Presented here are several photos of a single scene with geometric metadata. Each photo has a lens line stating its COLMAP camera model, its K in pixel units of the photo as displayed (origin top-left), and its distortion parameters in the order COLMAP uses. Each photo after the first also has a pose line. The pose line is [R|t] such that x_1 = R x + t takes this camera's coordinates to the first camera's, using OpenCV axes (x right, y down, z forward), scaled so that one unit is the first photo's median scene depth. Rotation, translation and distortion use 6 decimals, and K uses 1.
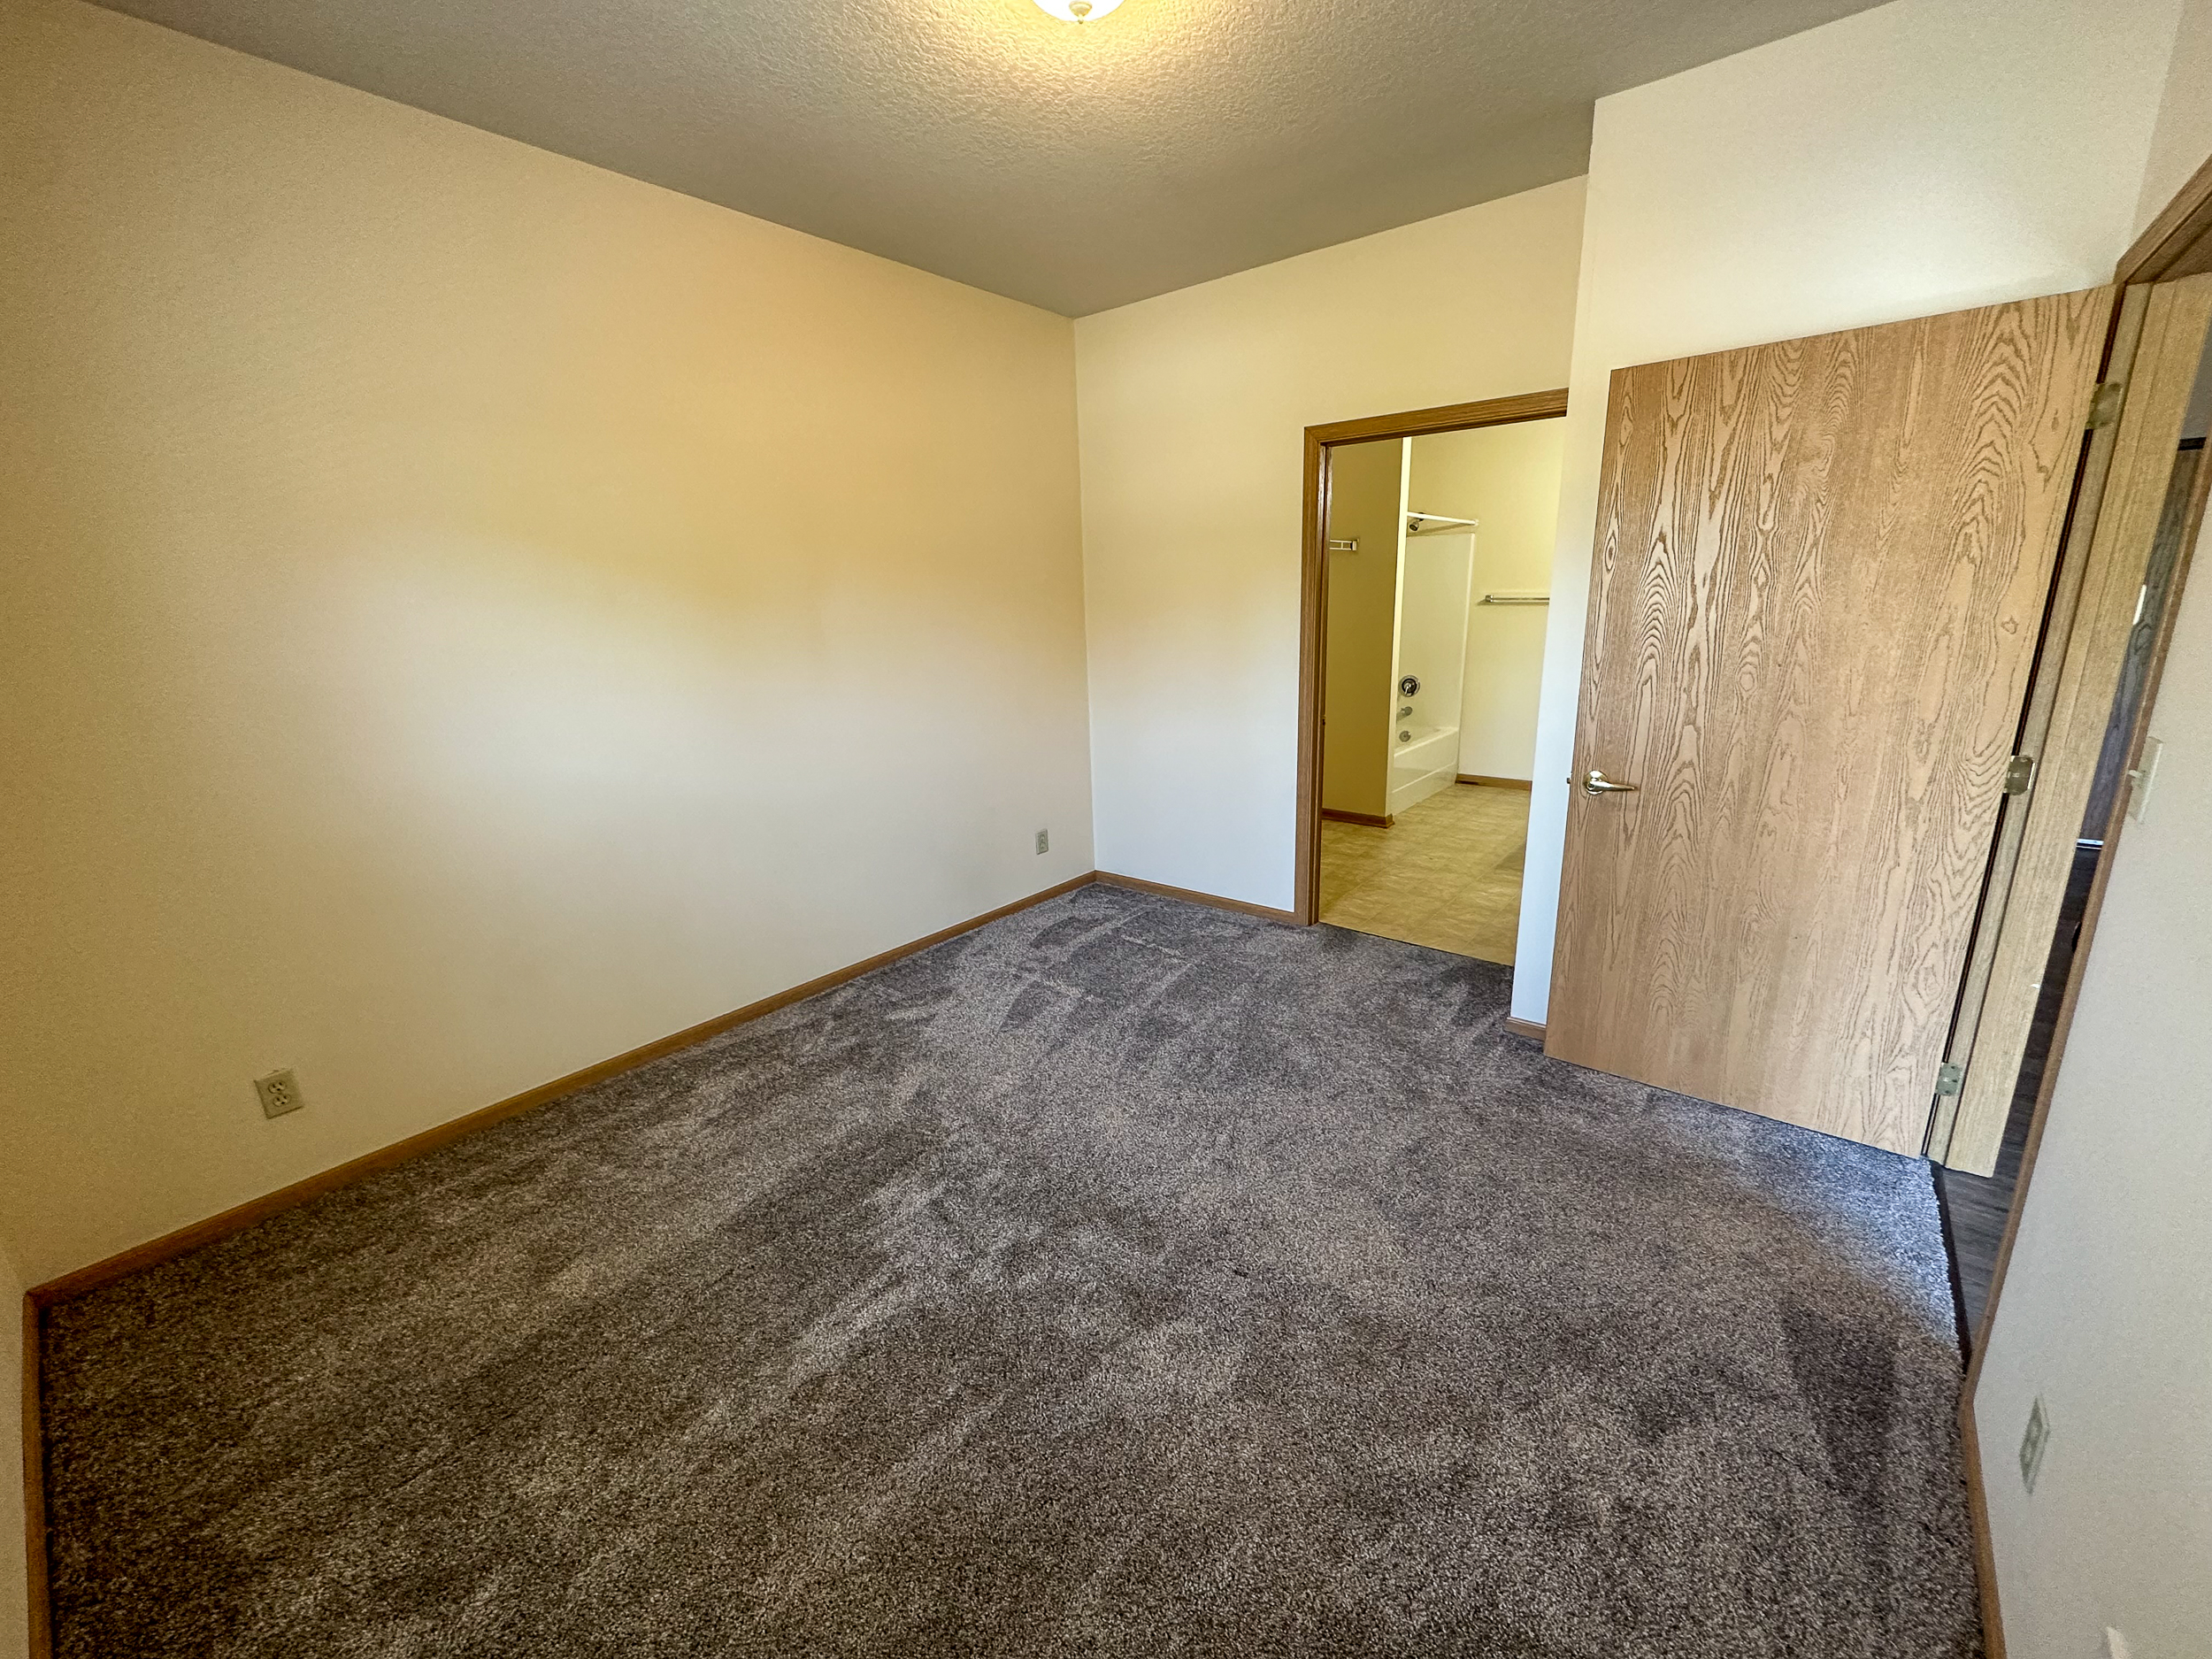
lens RADIAL K [[893.0, 0, 1107.0], [0, 893.0, 840.5], [0, 0, 1]] dist [0.000287, -0.000298]
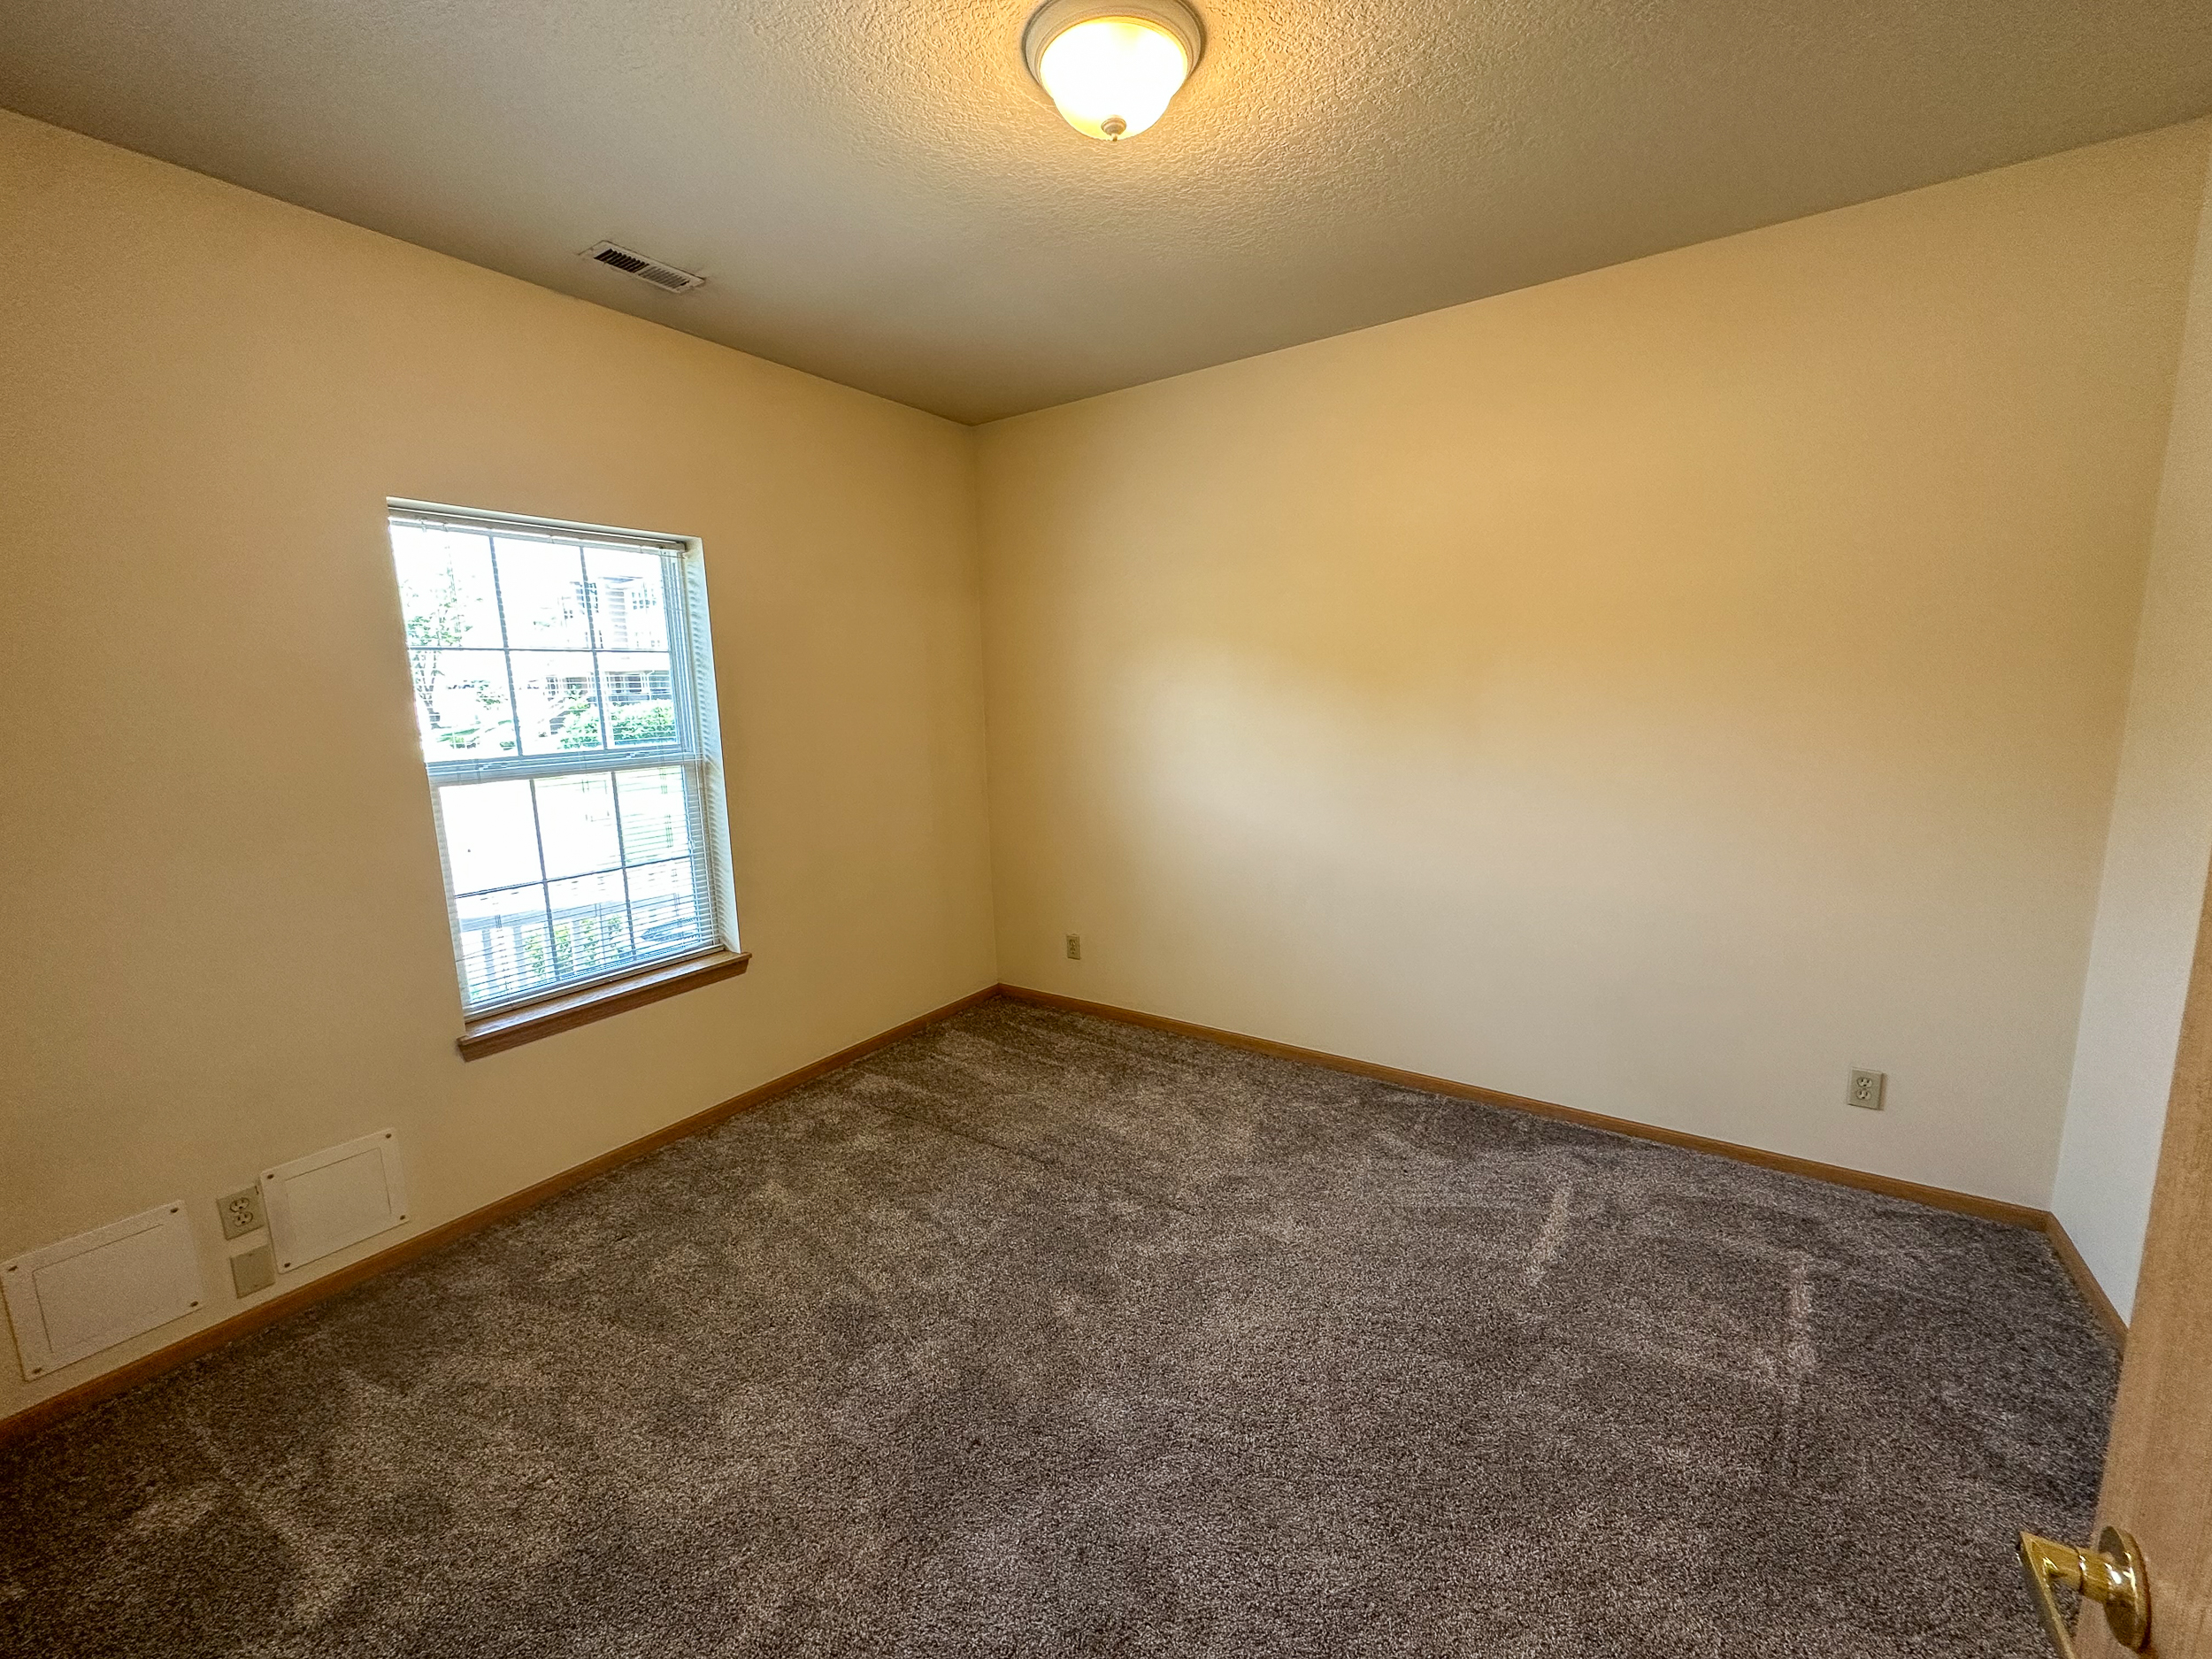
lens RADIAL K [[893.0, 0, 1107.9], [0, 893.0, 830.9], [0, 0, 1]] dist [0.000287, -0.000298]
pose [[0.076572, 0.182371, -0.980244, 0.722170], [-0.246330, 0.956114, 0.158639, -0.218790], [0.966156, 0.229317, 0.118135, 0.697985]]
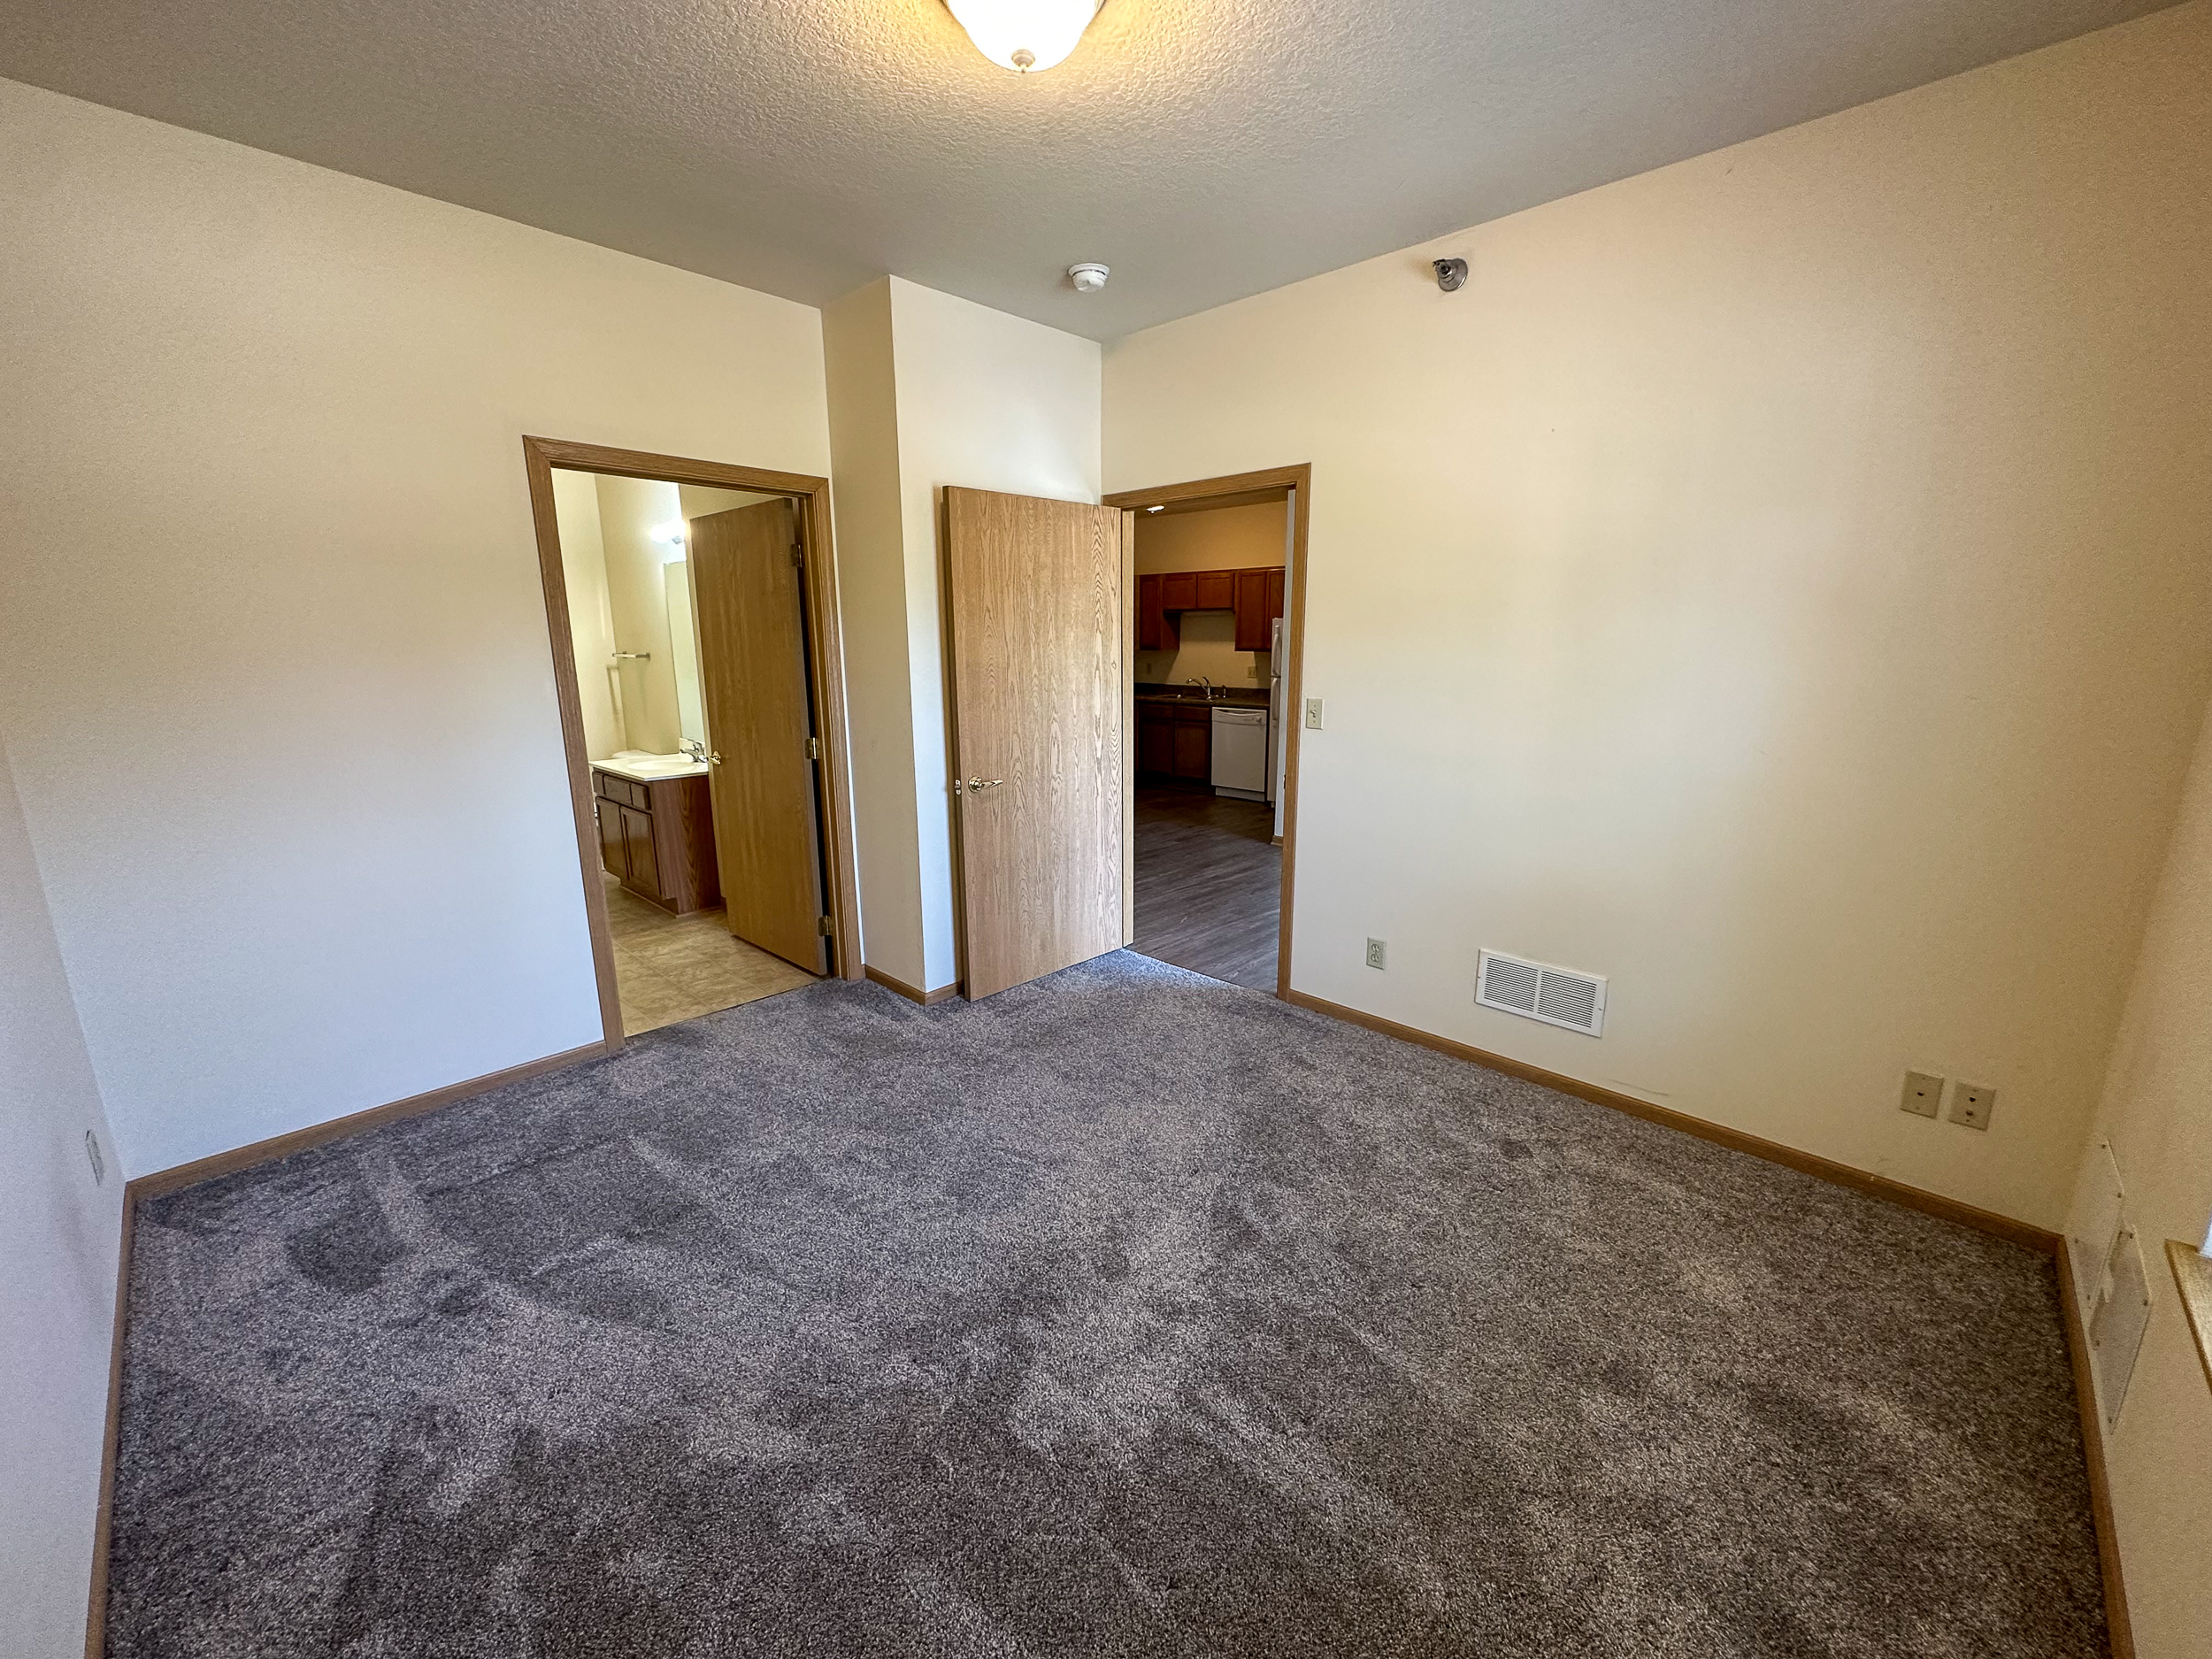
lens RADIAL K [[893.0, 0, 1096.5], [0, 893.0, 839.8], [0, 0, 1]] dist [0.000287, -0.000298]
pose [[0.082467, -0.196168, 0.977096, -0.773145], [0.268489, 0.948559, 0.167779, -0.161734], [-0.959746, 0.248503, 0.130894, 0.658618]]
